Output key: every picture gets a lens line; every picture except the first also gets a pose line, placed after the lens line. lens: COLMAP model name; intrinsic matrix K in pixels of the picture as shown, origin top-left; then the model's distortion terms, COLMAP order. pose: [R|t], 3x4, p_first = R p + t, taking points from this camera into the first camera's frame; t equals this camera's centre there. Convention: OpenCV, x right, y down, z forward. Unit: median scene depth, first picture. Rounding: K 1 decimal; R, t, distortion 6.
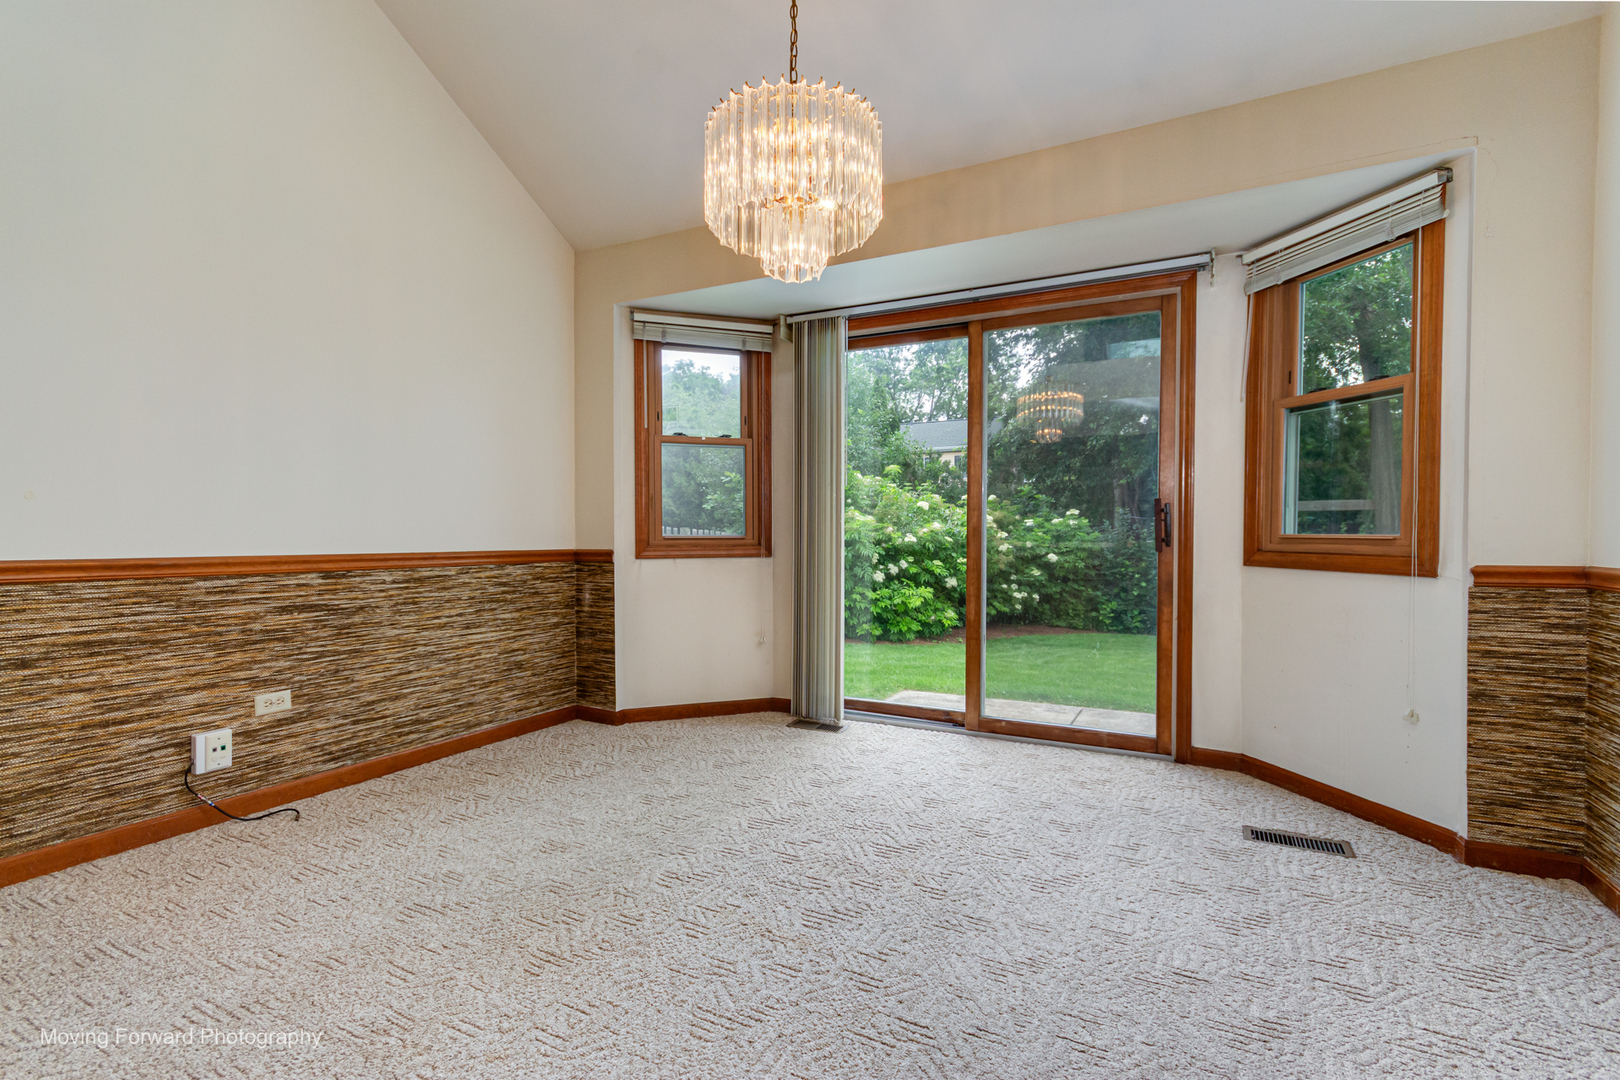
lens RADIAL K [[743.4, 0, 815.2], [0, 743.4, 541.4], [0, 0, 1]] dist [0.003876, -0.003204]
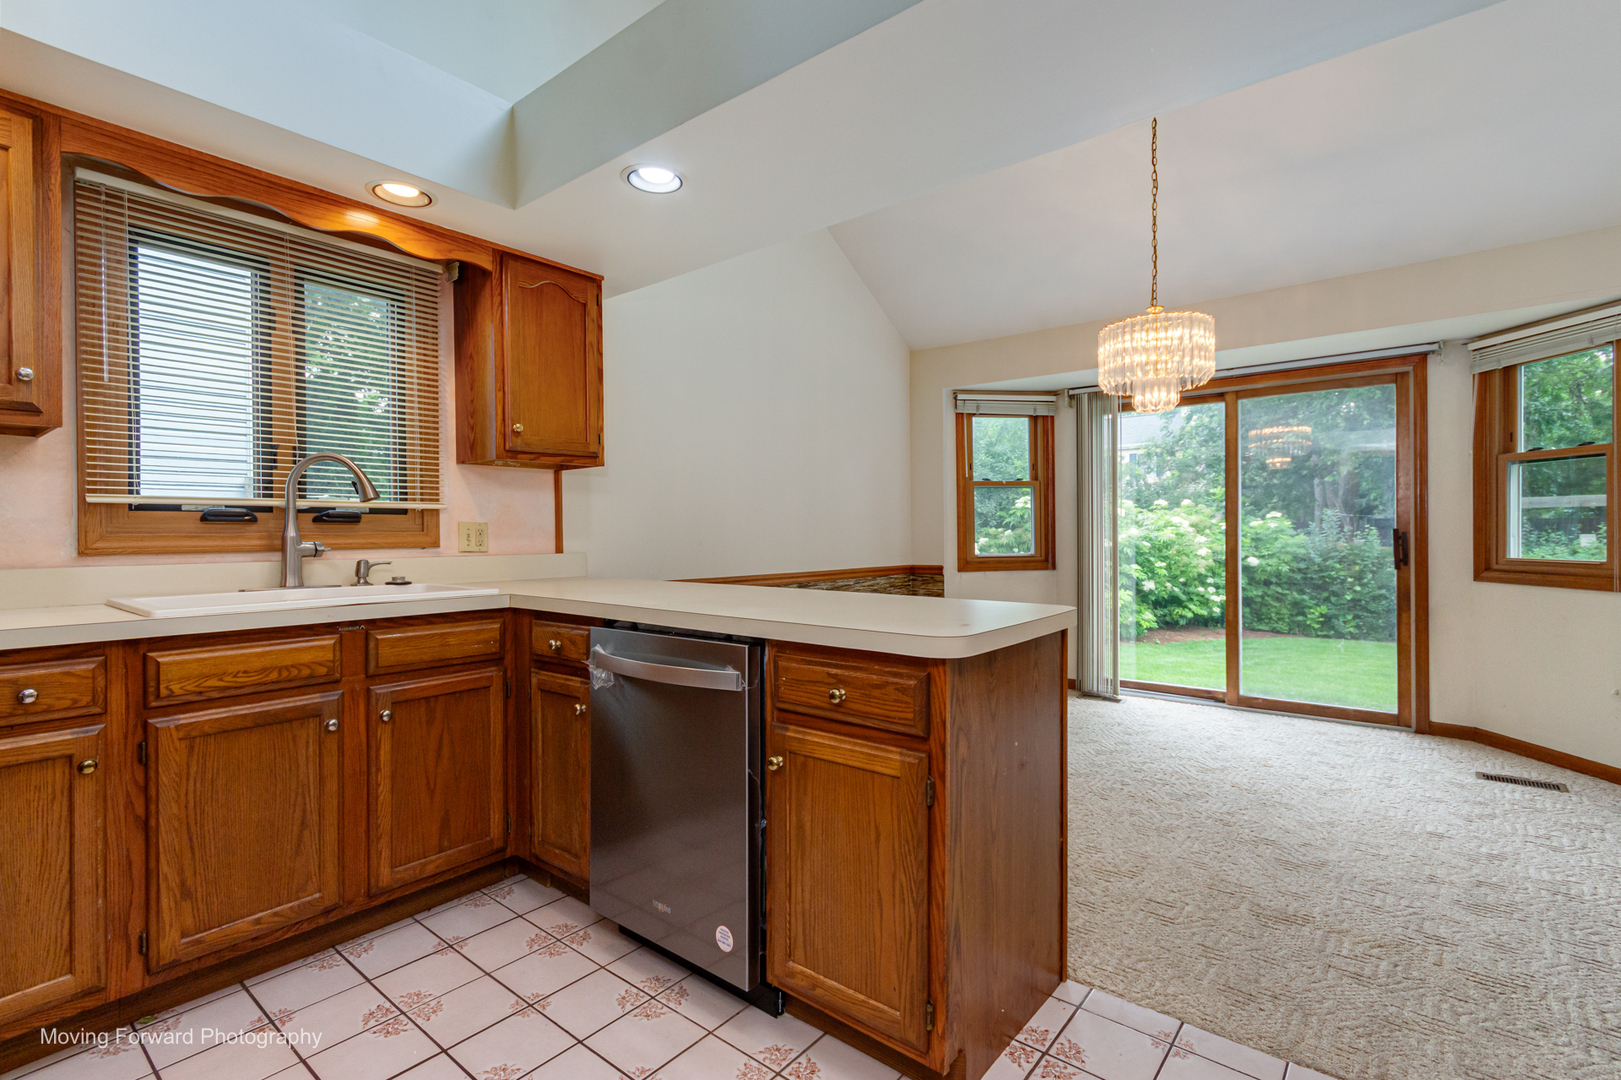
lens RADIAL K [[743.8, 0, 803.2], [0, 743.8, 529.8], [0, 0, 1]] dist [0.003876, -0.003204]
pose [[0.977122, -0.009580, -0.212462, -0.275280], [0.006599, 0.999870, -0.014735, -0.043677], [0.212575, 0.012996, 0.977058, -0.492017]]
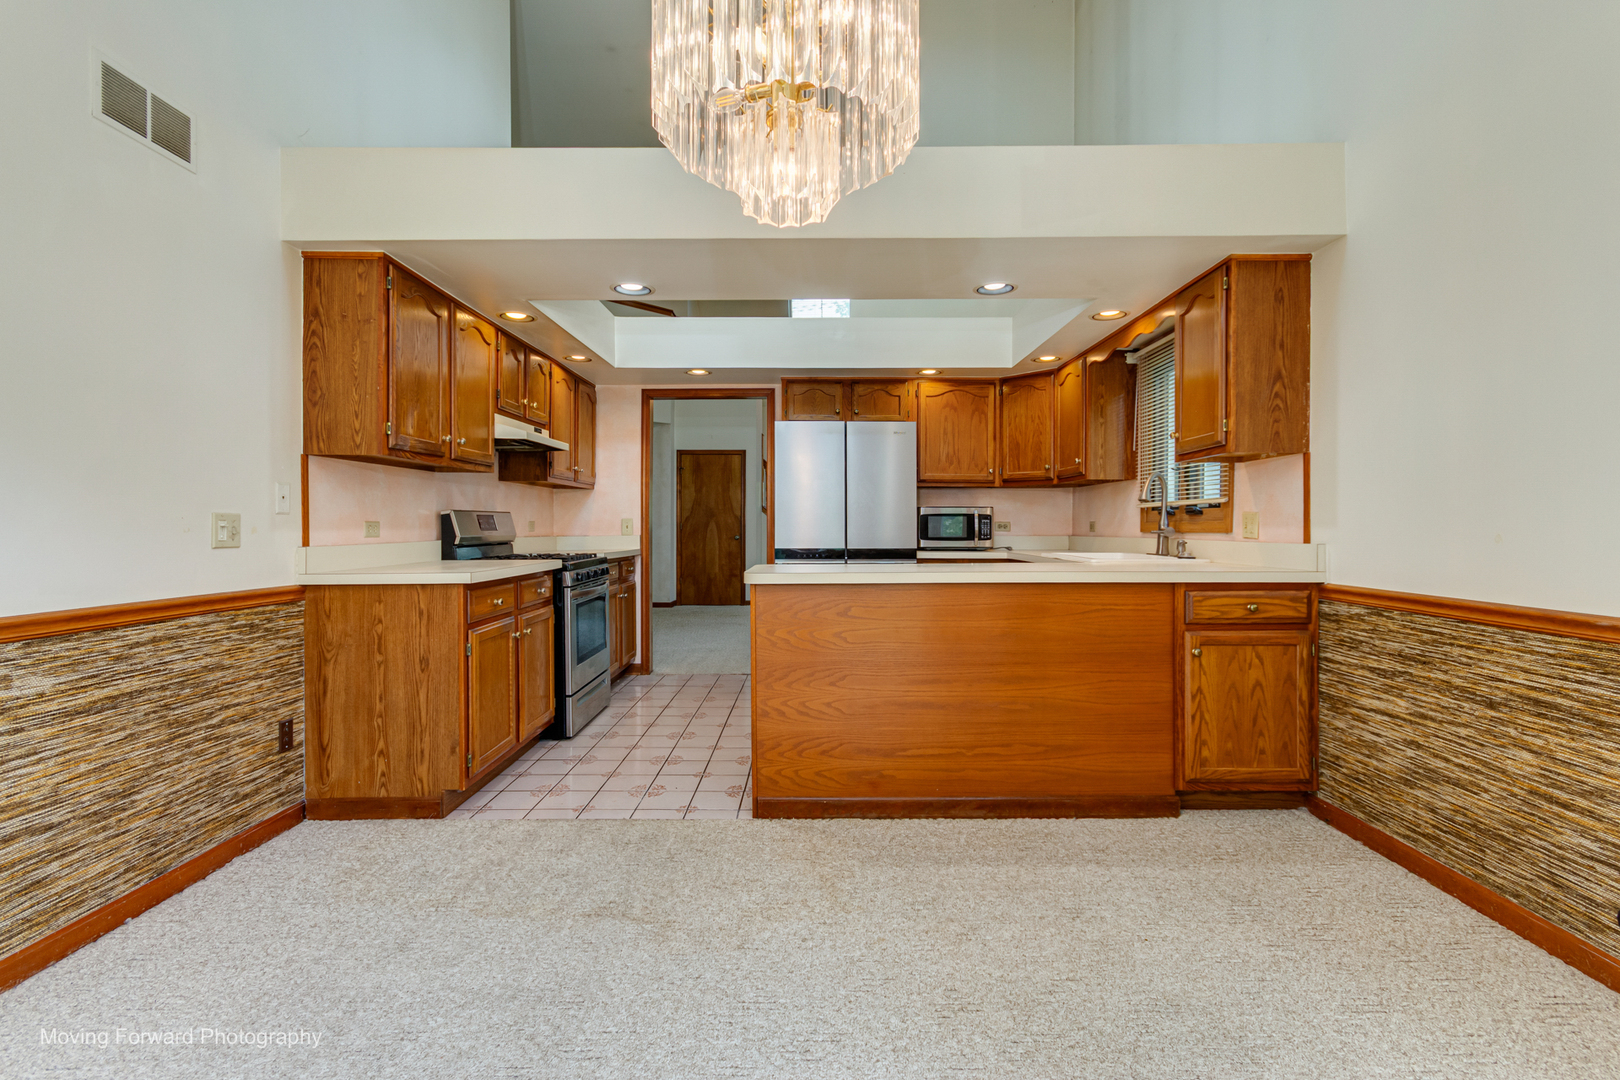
lens RADIAL K [[743.4, 0, 814.0], [0, 743.4, 539.0], [0, 0, 1]] dist [0.003876, -0.003204]
pose [[-0.893817, -0.007510, -0.448368, 0.148114], [-0.019683, 0.999553, 0.022495, -0.043703], [0.447999, 0.028932, -0.893566, 0.974599]]
